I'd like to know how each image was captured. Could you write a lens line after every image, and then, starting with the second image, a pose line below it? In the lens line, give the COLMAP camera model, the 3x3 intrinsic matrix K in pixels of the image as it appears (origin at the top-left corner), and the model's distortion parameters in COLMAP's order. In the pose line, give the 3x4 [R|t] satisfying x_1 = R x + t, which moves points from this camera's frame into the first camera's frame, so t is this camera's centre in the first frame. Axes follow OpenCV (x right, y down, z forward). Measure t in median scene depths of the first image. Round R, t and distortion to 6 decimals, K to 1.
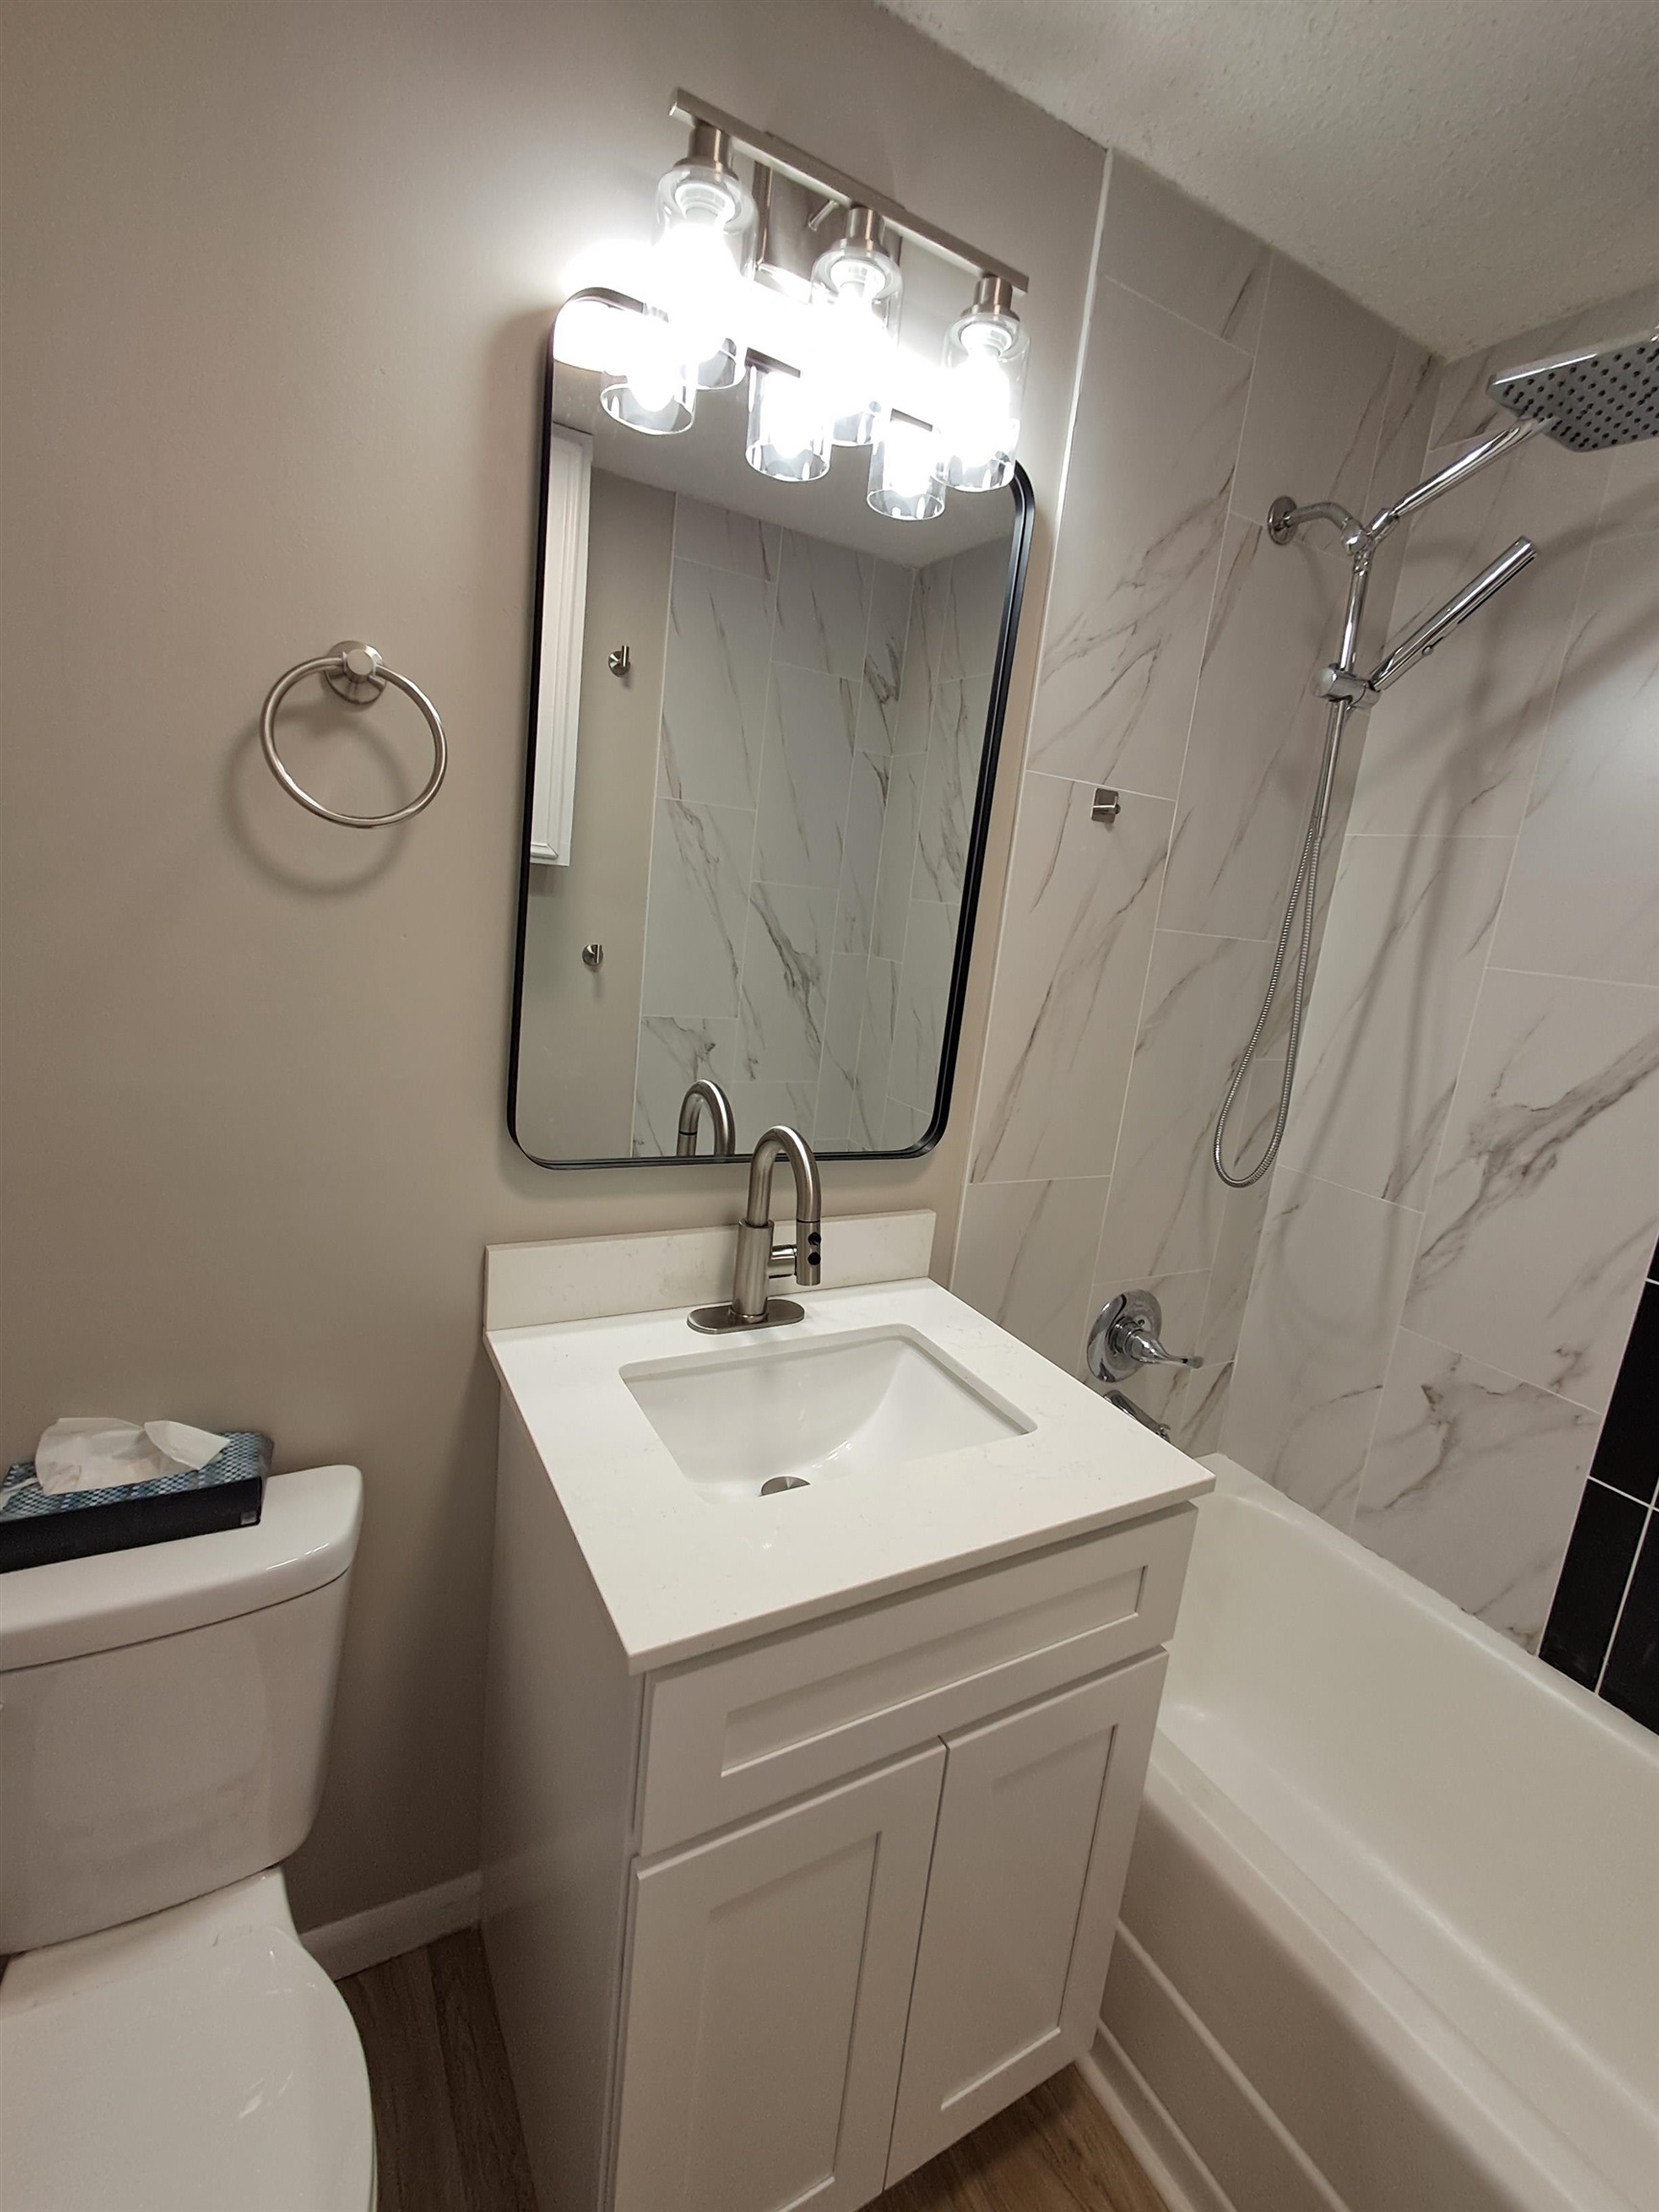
lens RADIAL K [[994.3, 0, 829.1], [0, 994.3, 1093.7], [0, 0, 1]] dist [0.001207, 0.001288]
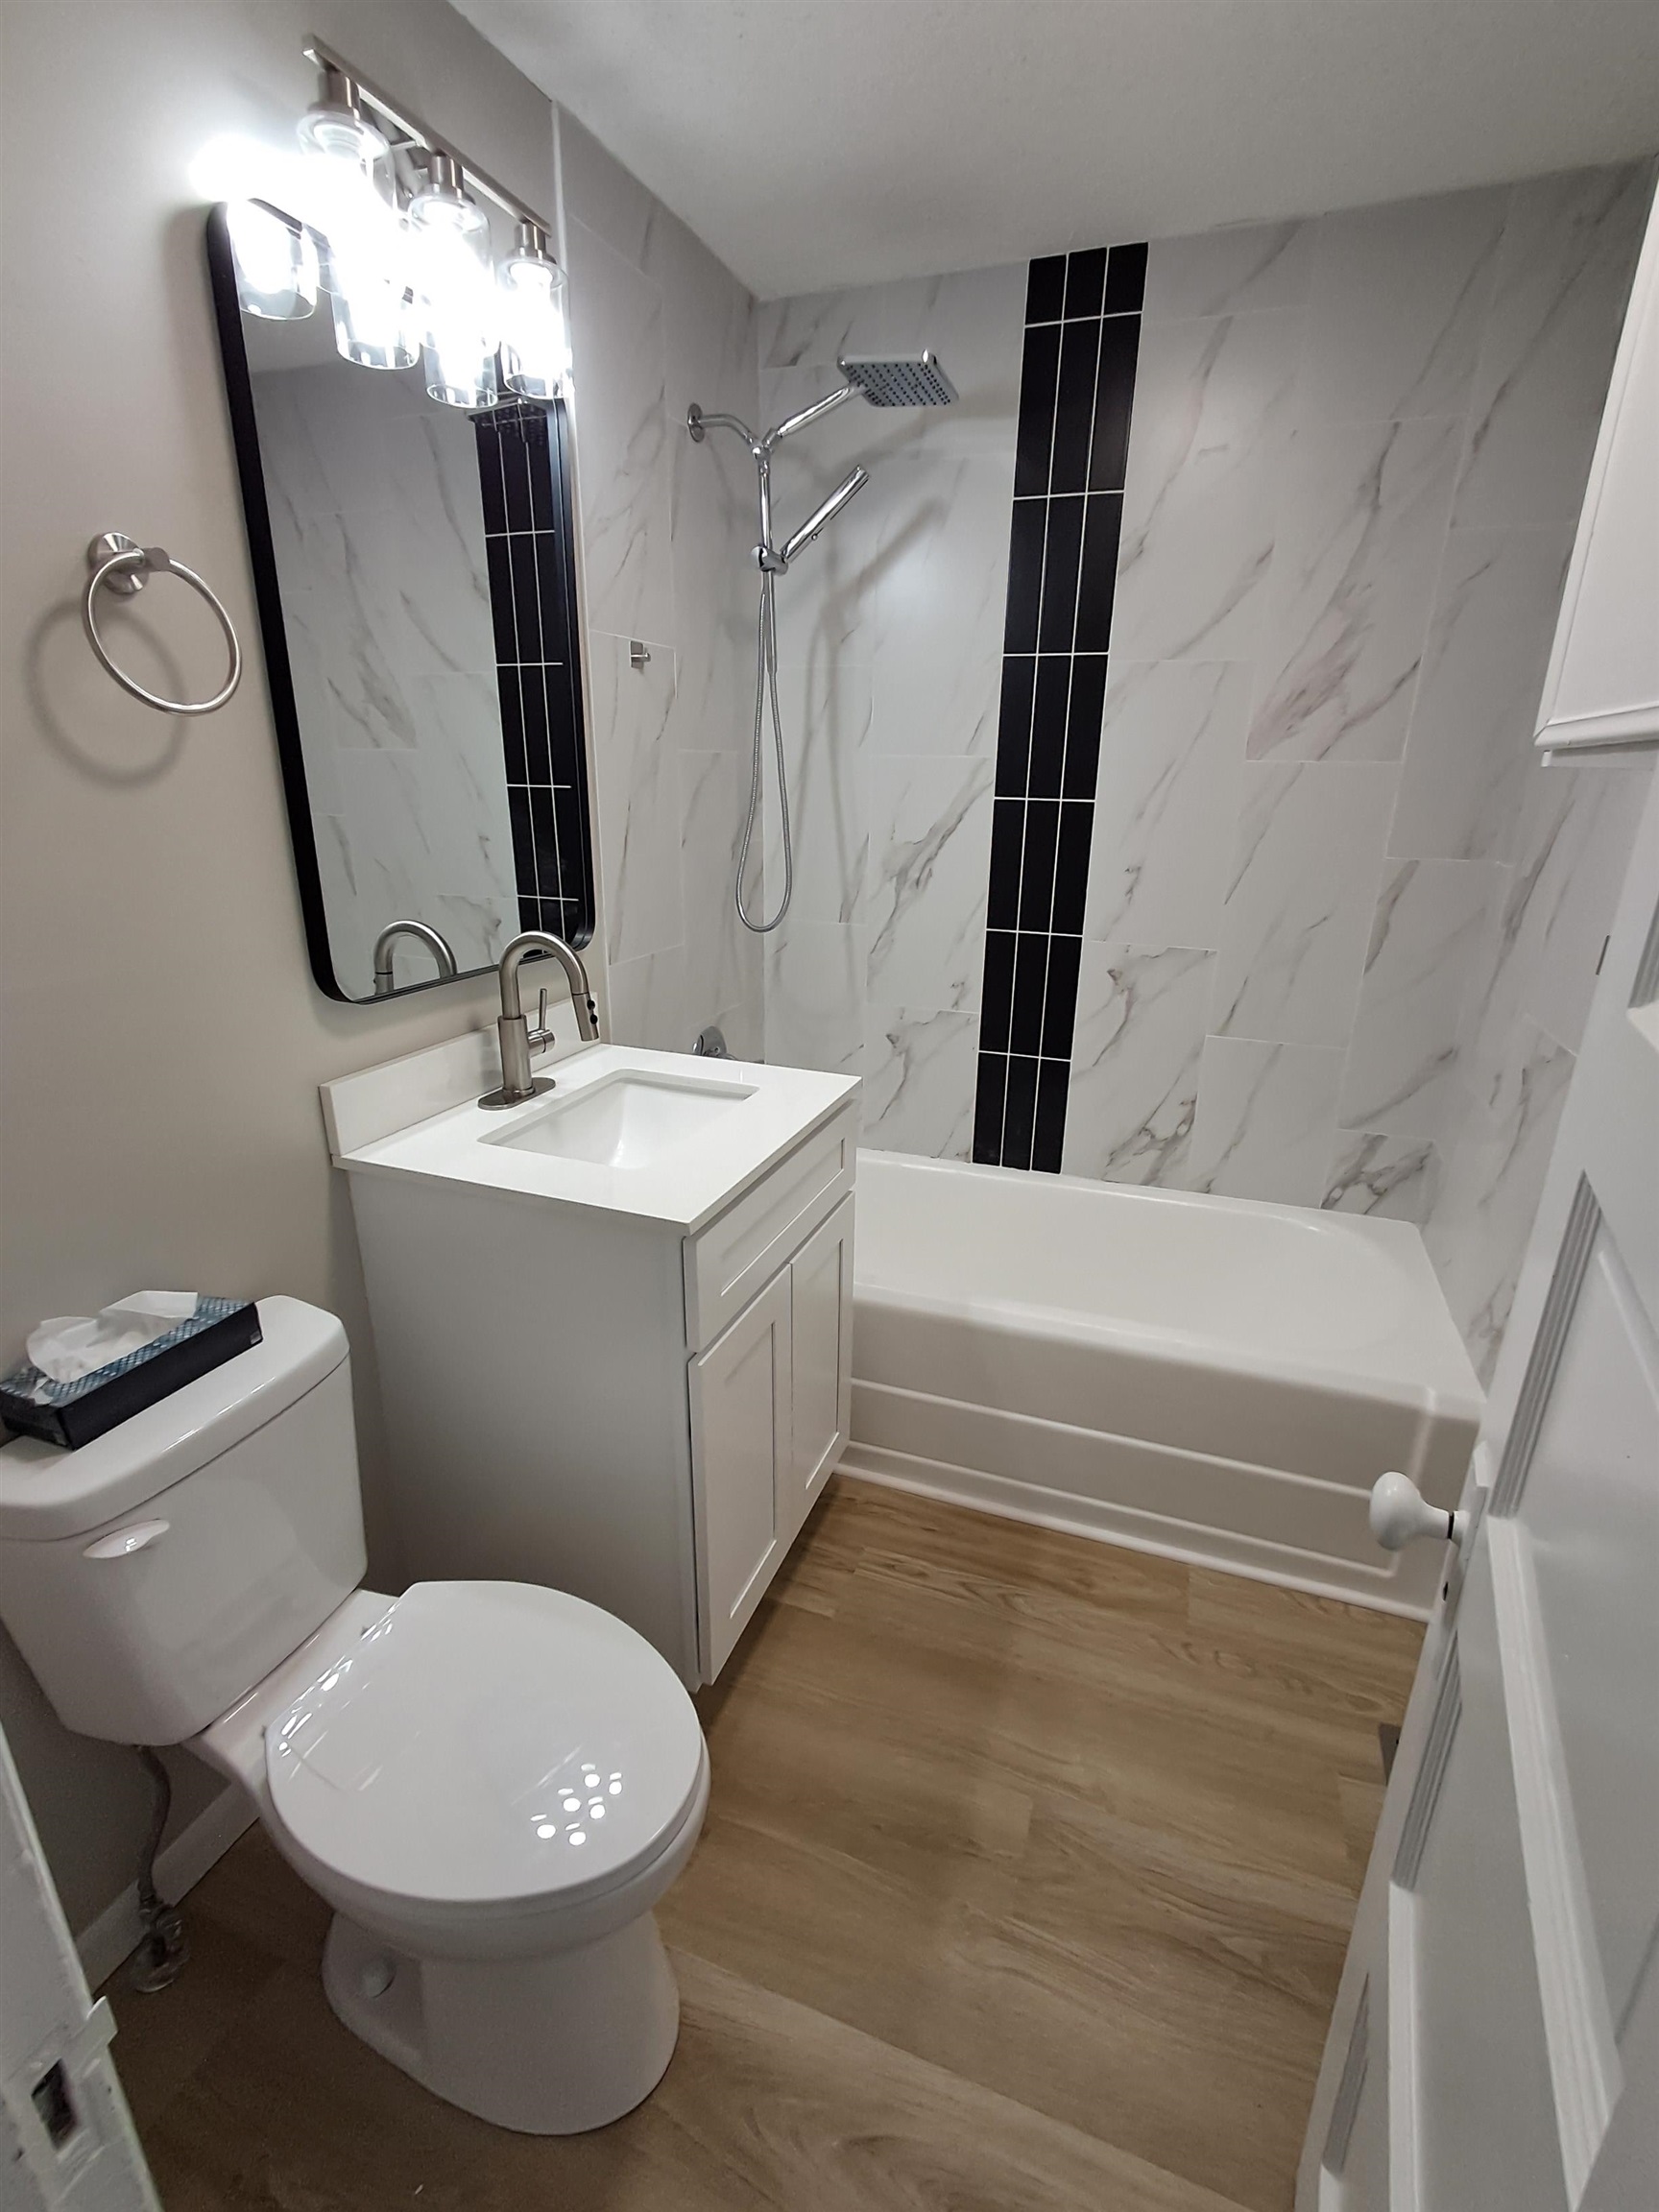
lens RADIAL K [[1020.1, 0, 829.5], [0, 1020.1, 1106.0], [0, 0, 1]] dist [-0.004041, -0.001713]
pose [[0.762605, -0.294777, 0.575795, -0.496850], [0.198000, 0.953781, 0.226048, 0.022386], [-0.615816, -0.058378, 0.785724, -0.247265]]
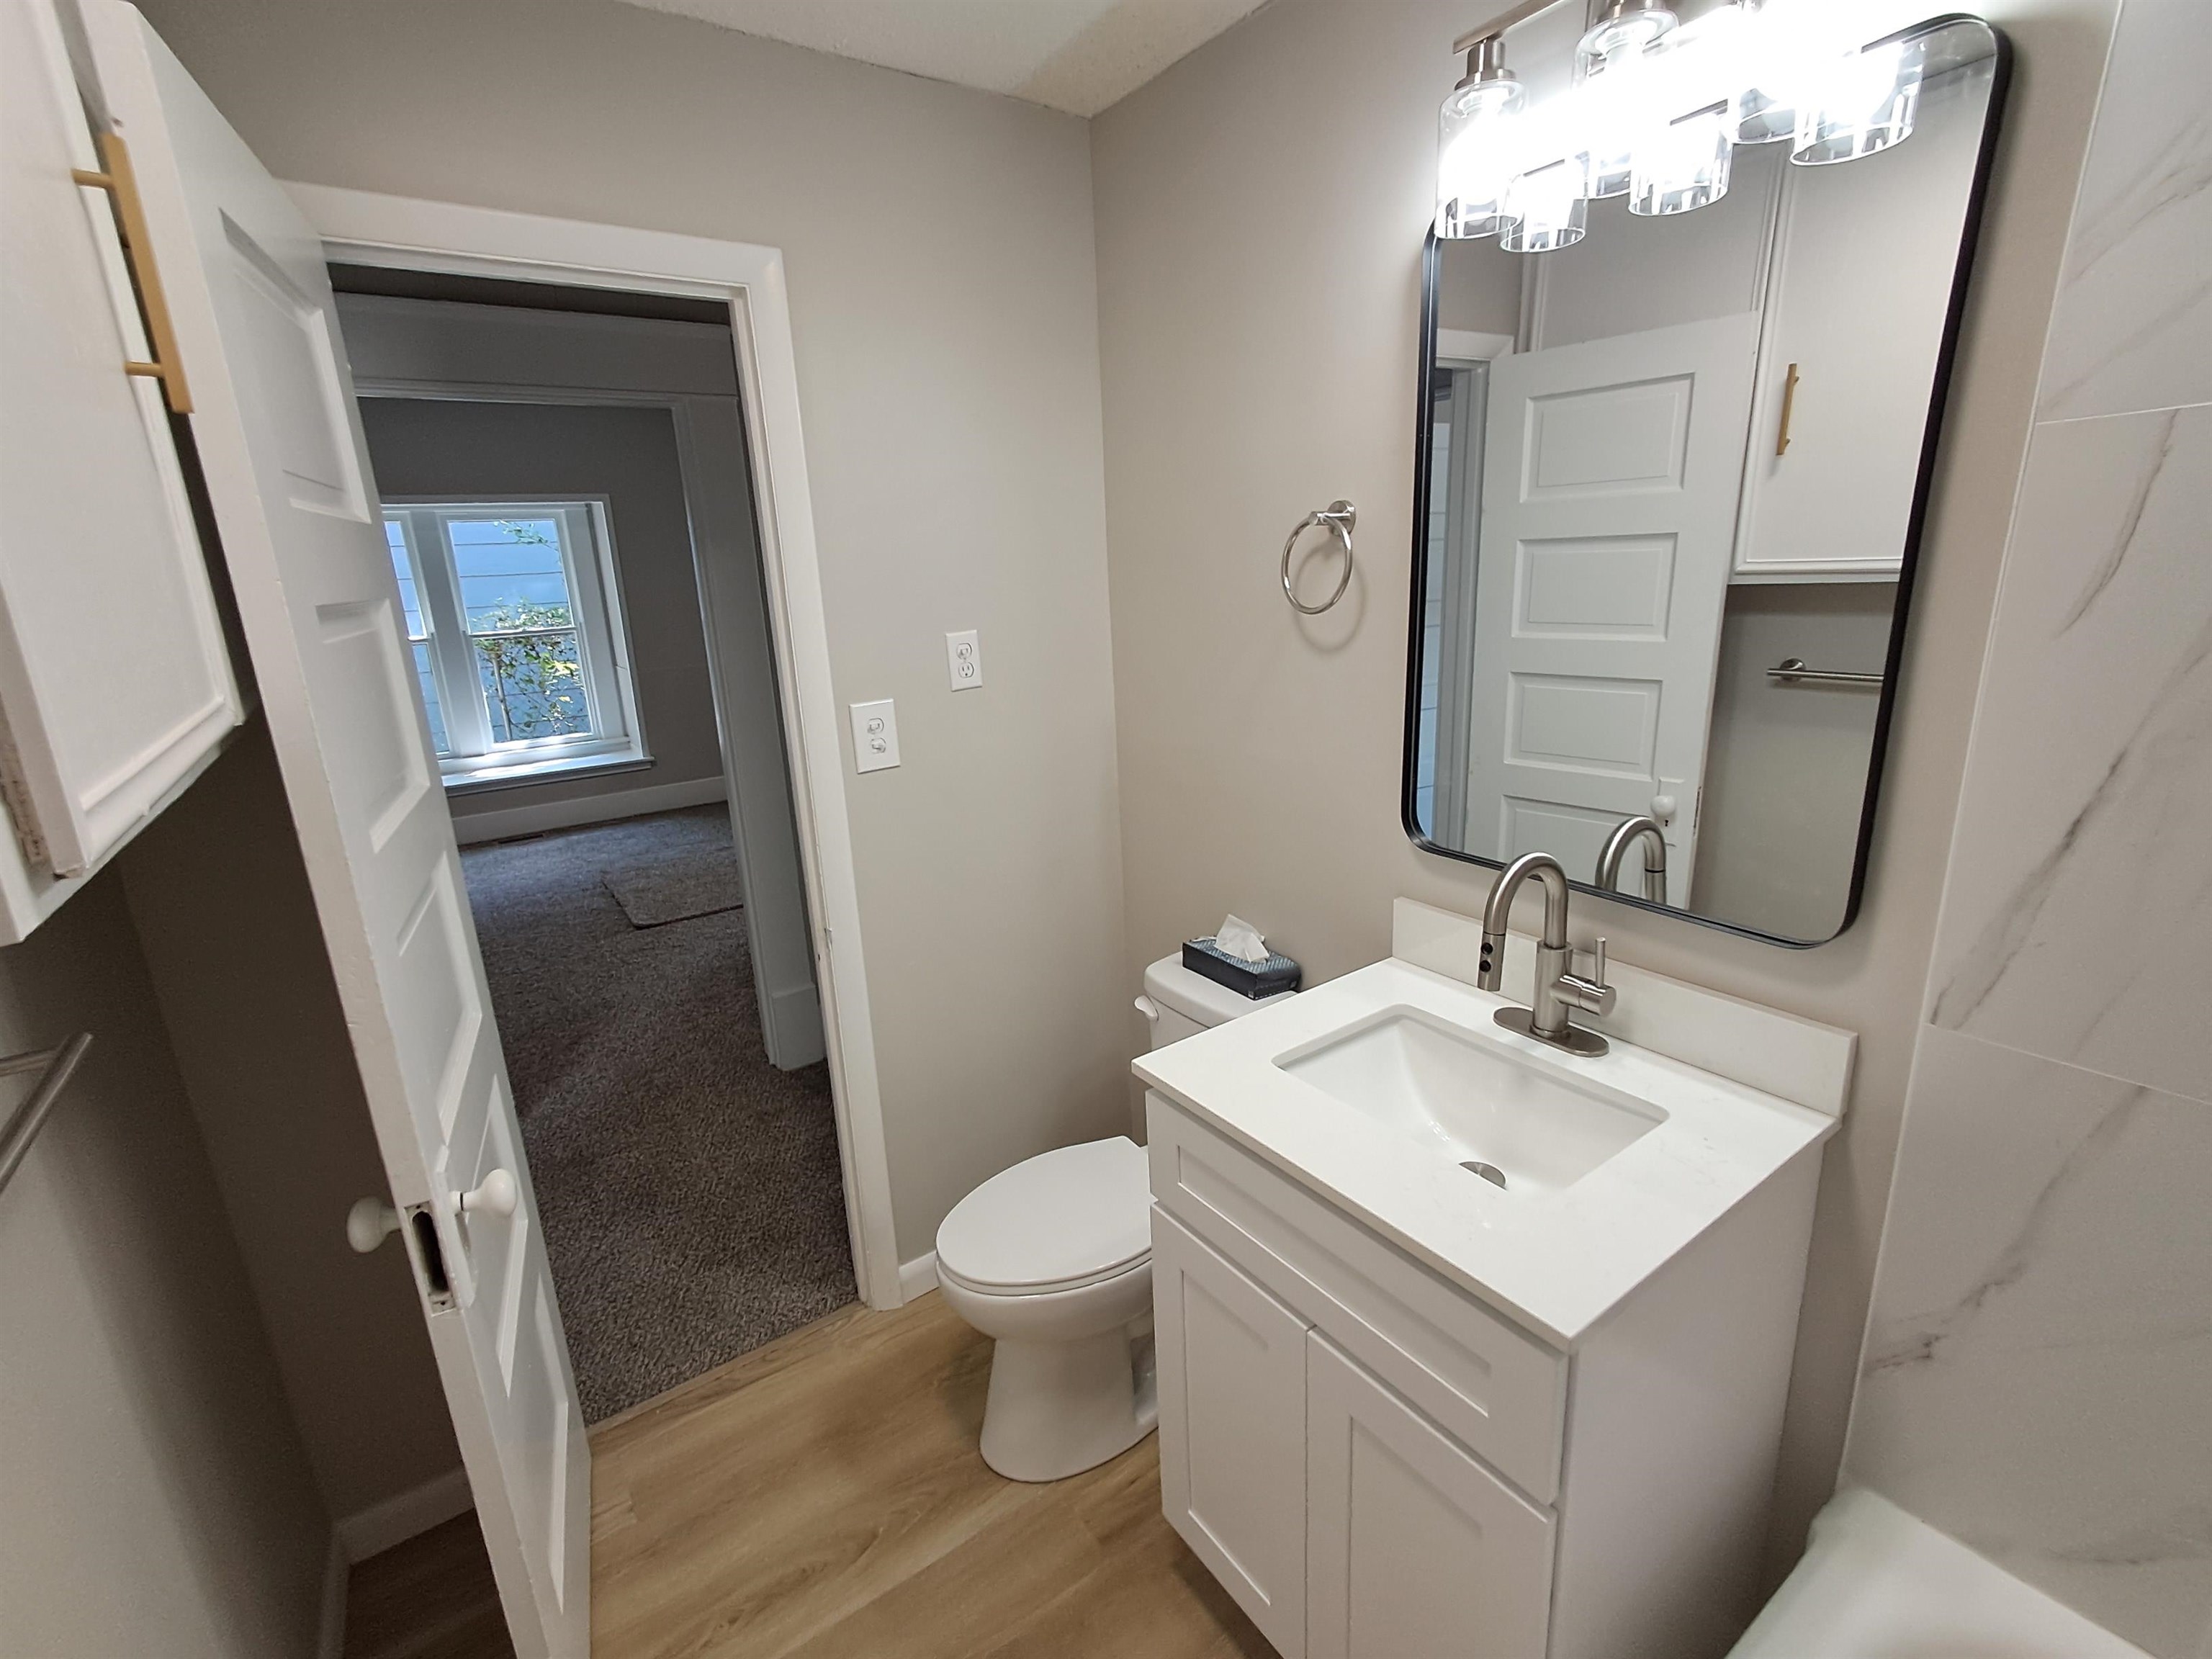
lens RADIAL K [[994.3, 0, 1084.7], [0, 994.3, 807.4], [0, 0, 1]] dist [0.001207, 0.001288]
pose [[0.077746, 0.136137, -0.987635, 0.834714], [-0.139597, 0.982360, 0.124421, -0.069804], [0.987152, 0.128198, 0.095379, 0.350089]]
